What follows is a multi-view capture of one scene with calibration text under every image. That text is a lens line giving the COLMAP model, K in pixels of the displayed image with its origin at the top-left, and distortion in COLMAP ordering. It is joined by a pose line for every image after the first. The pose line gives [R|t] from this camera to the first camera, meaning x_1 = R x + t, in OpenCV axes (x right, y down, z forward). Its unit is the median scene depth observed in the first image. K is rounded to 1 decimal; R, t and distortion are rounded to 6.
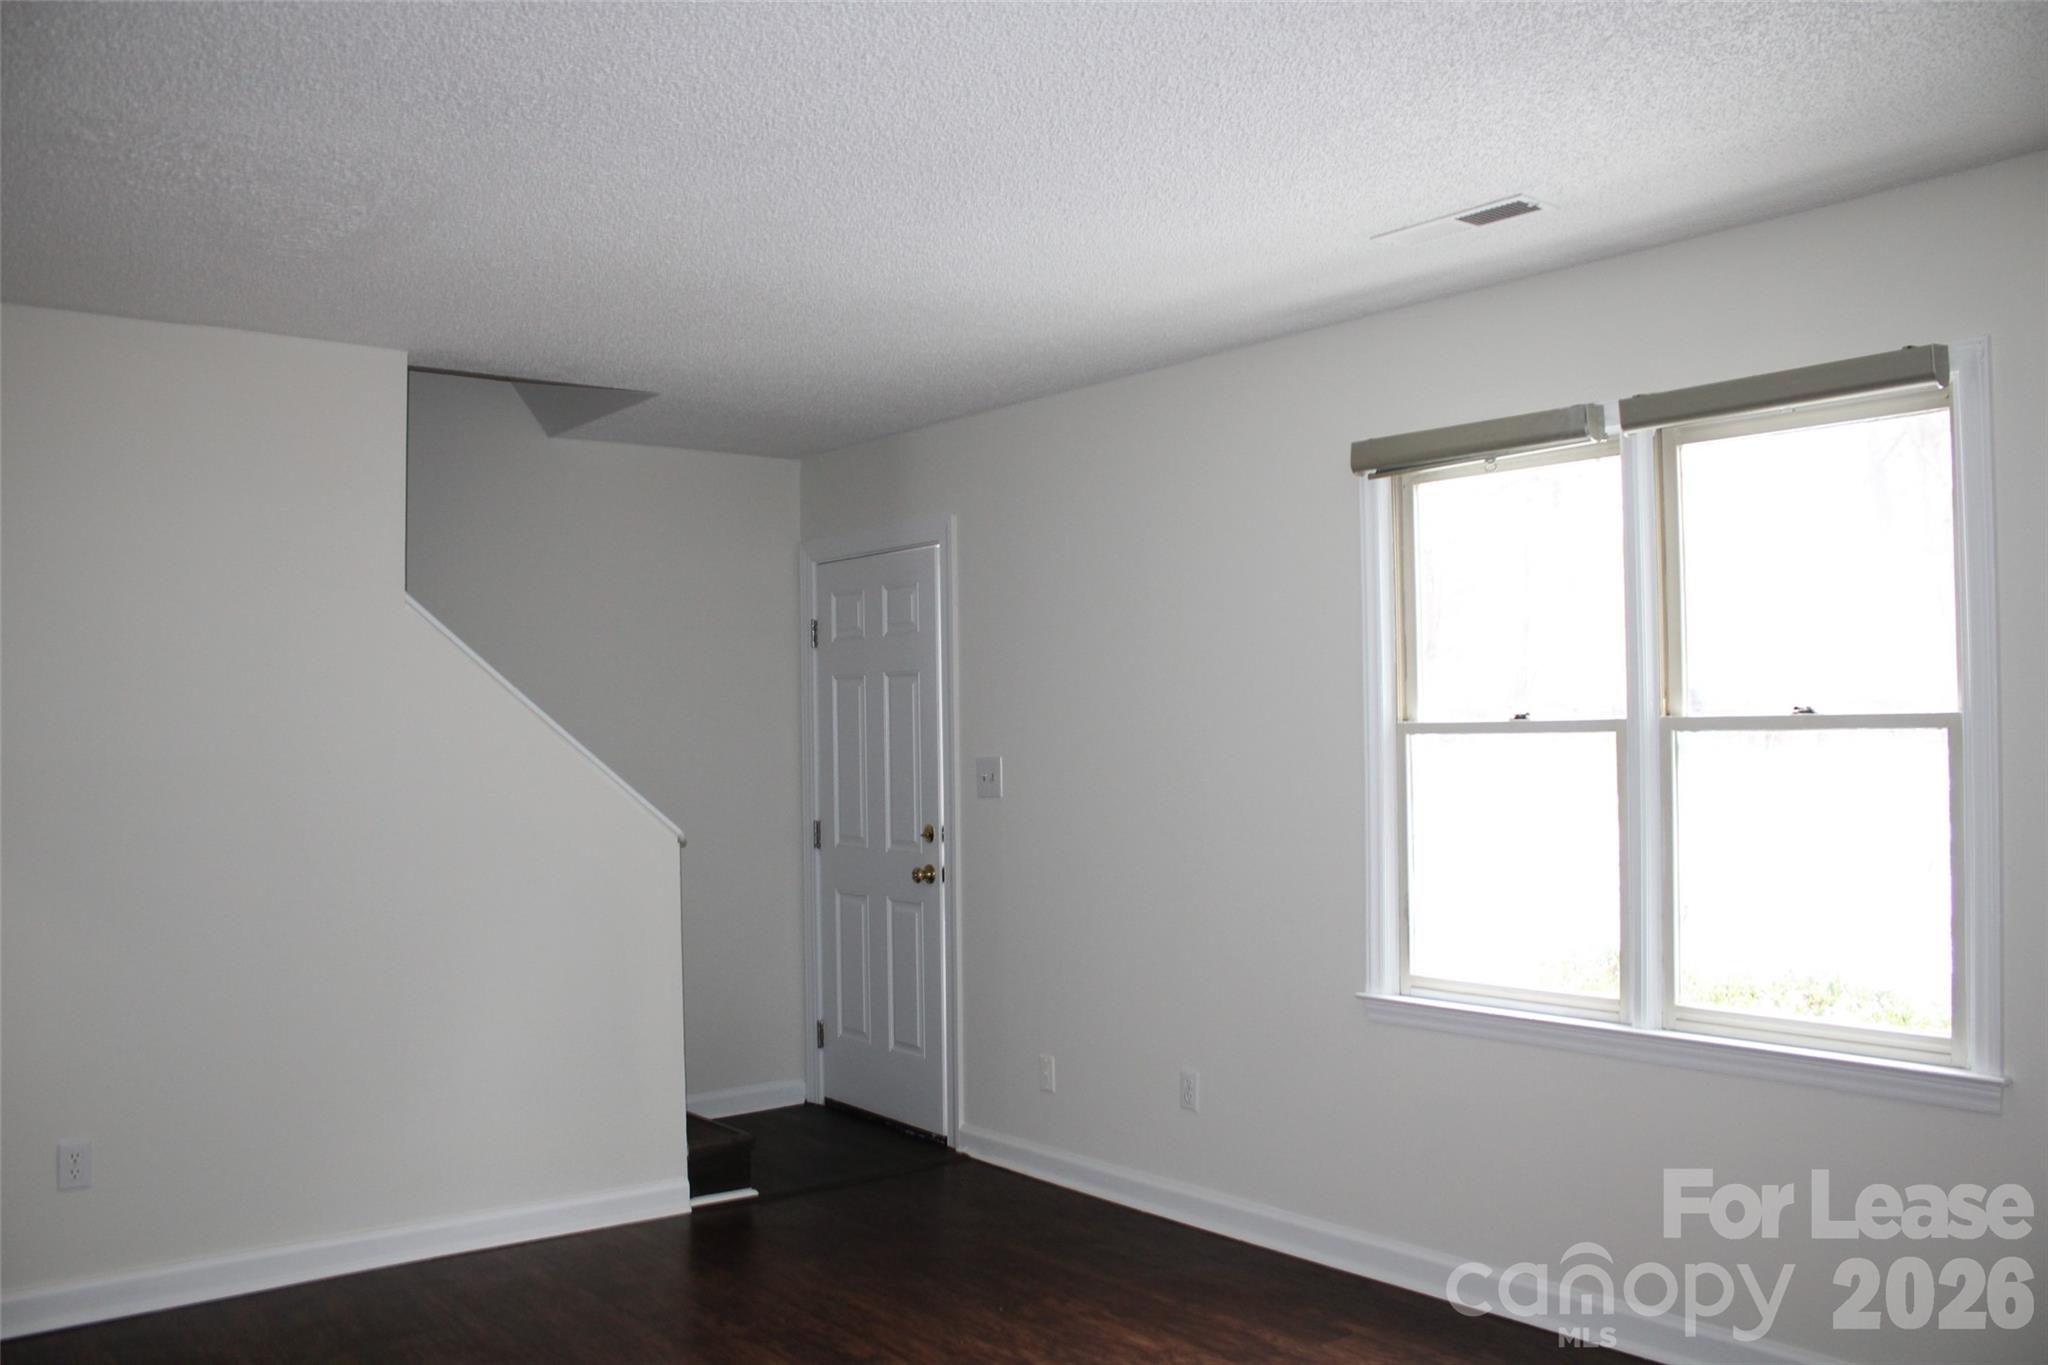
lens RADIAL K [[1703.6, 0, 1033.1], [0, 1703.6, 688.4], [0, 0, 1]] dist [-0.160042, 0.121341]
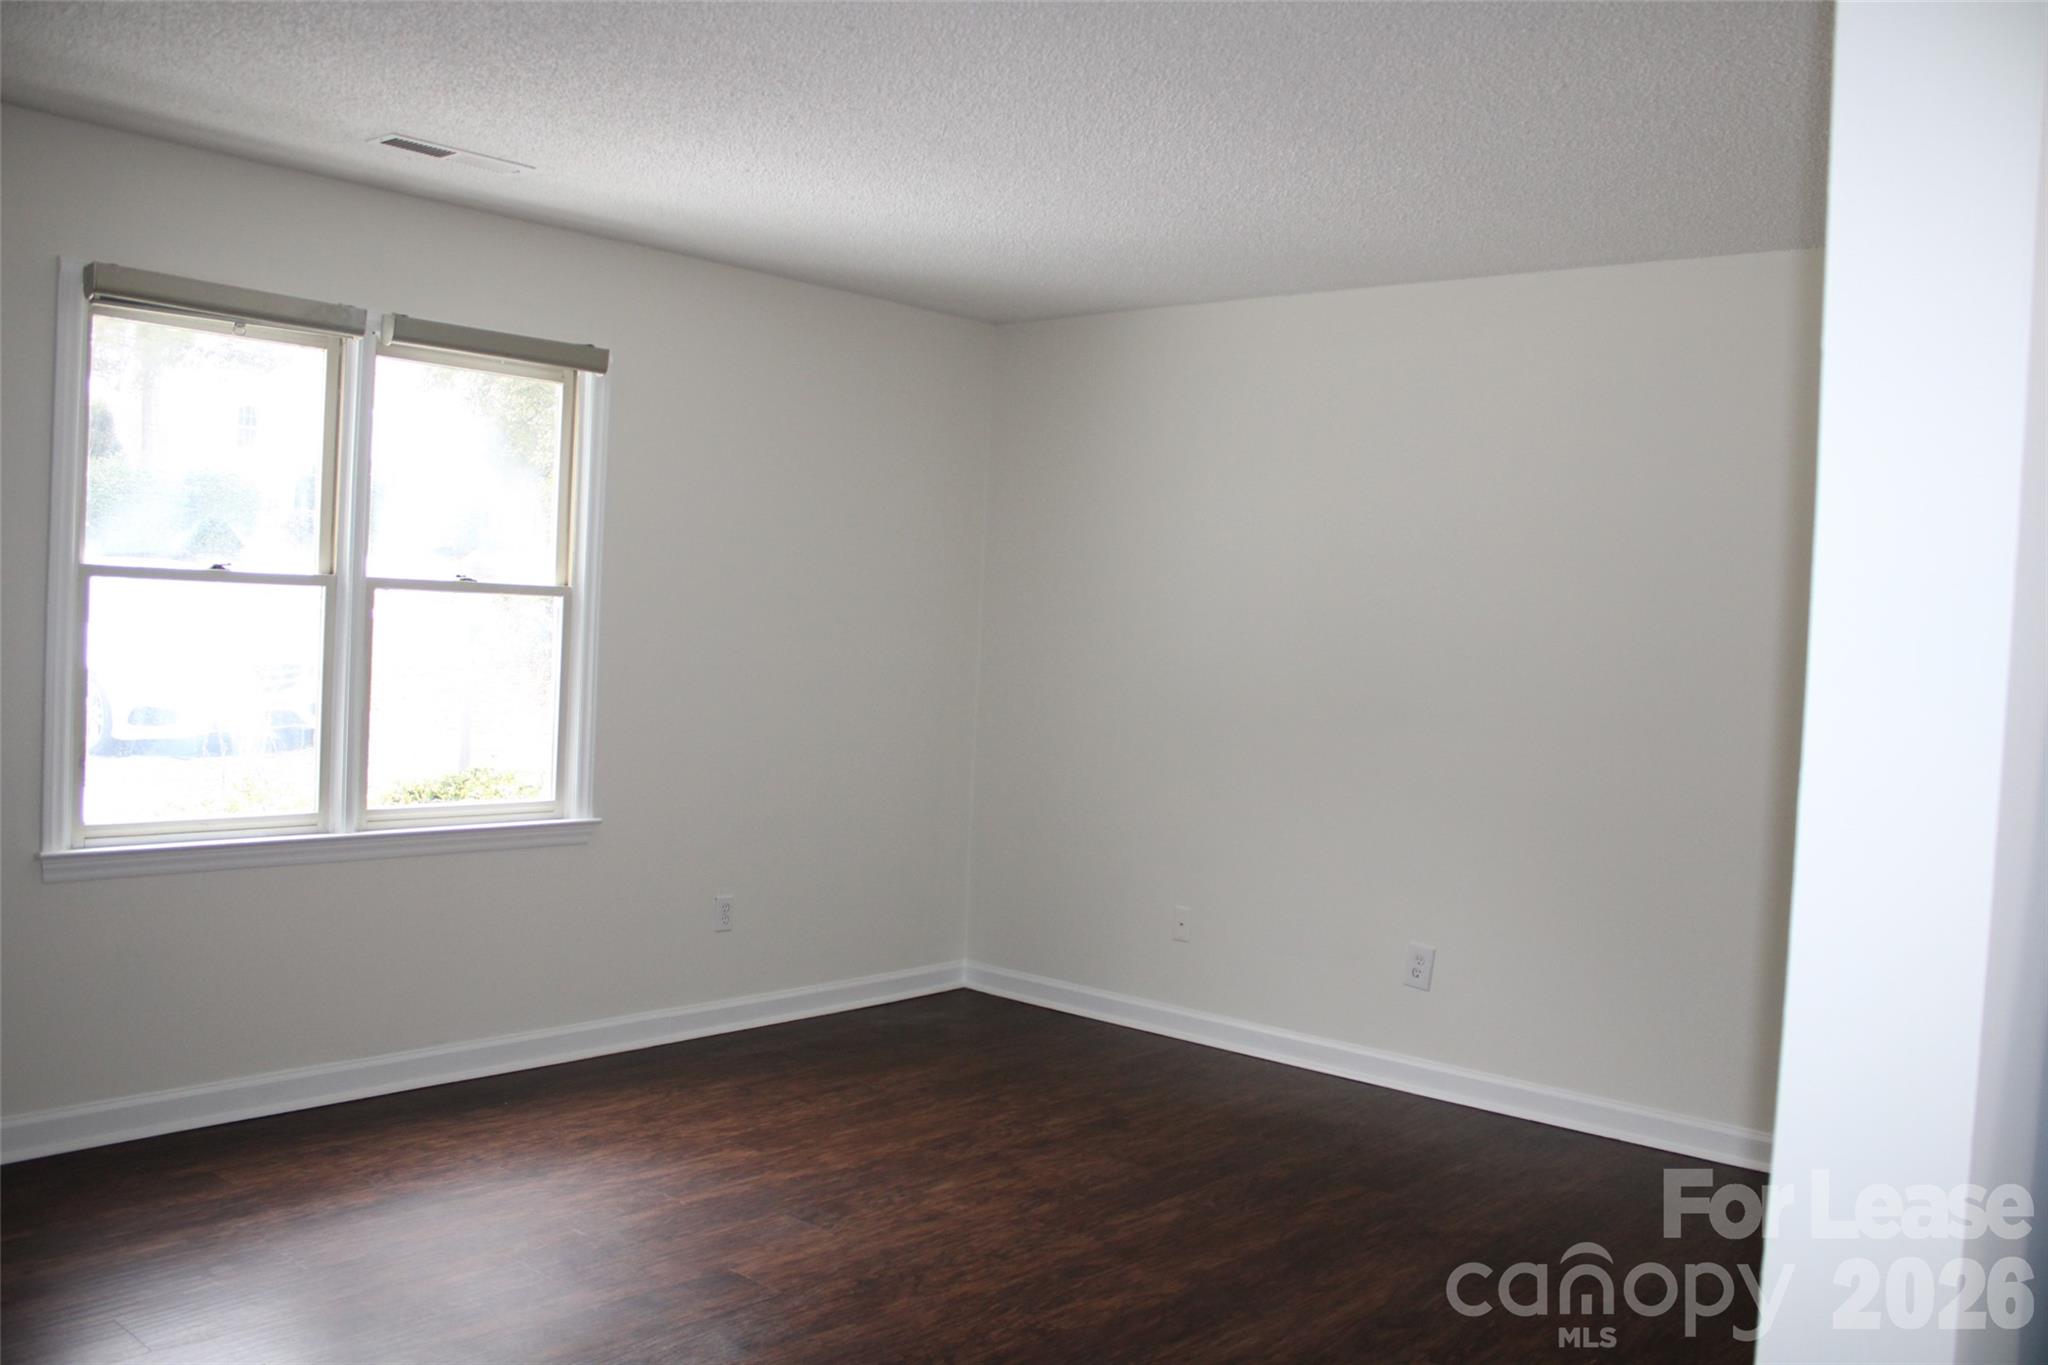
lens RADIAL K [[1703.6, 0, 1033.1], [0, 1703.6, 688.4], [0, 0, 1]] dist [-0.160042, 0.121341]
pose [[-0.179646, -0.037353, 0.983022, -0.891291], [-0.071279, 0.997147, 0.024864, 0.032881], [-0.981146, -0.065602, -0.181796, 0.720640]]
